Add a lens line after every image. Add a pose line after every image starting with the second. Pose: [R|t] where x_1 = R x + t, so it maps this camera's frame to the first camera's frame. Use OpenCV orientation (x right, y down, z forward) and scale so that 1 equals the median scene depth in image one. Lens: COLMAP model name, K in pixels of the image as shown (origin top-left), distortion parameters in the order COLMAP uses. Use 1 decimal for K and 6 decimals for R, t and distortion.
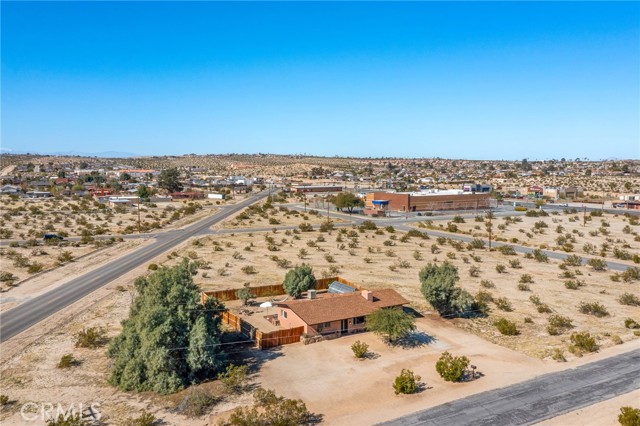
lens RADIAL K [[500.2, 0, 320.0], [0, 500.2, 213.0], [0, 0, 1]] dist [-0.017698, -0.001171]
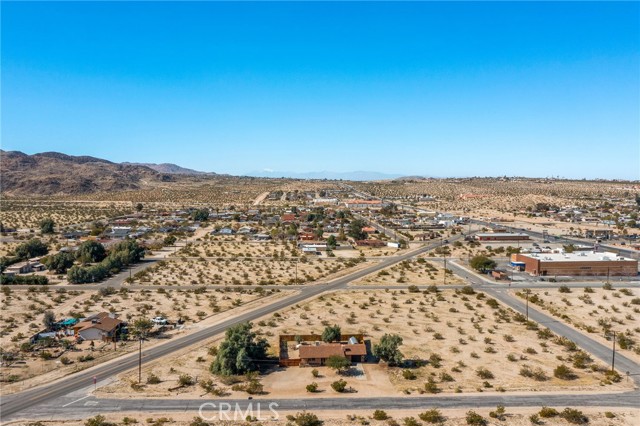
lens RADIAL K [[500.2, 0, 320.0], [0, 500.2, 213.0], [0, 0, 1]] dist [-0.017698, -0.001171]
pose [[0.907538, 0.012443, -0.419786, 0.962423], [-0.040370, 0.997517, -0.057710, -0.273119], [0.418026, 0.069321, 0.905787, -0.929058]]
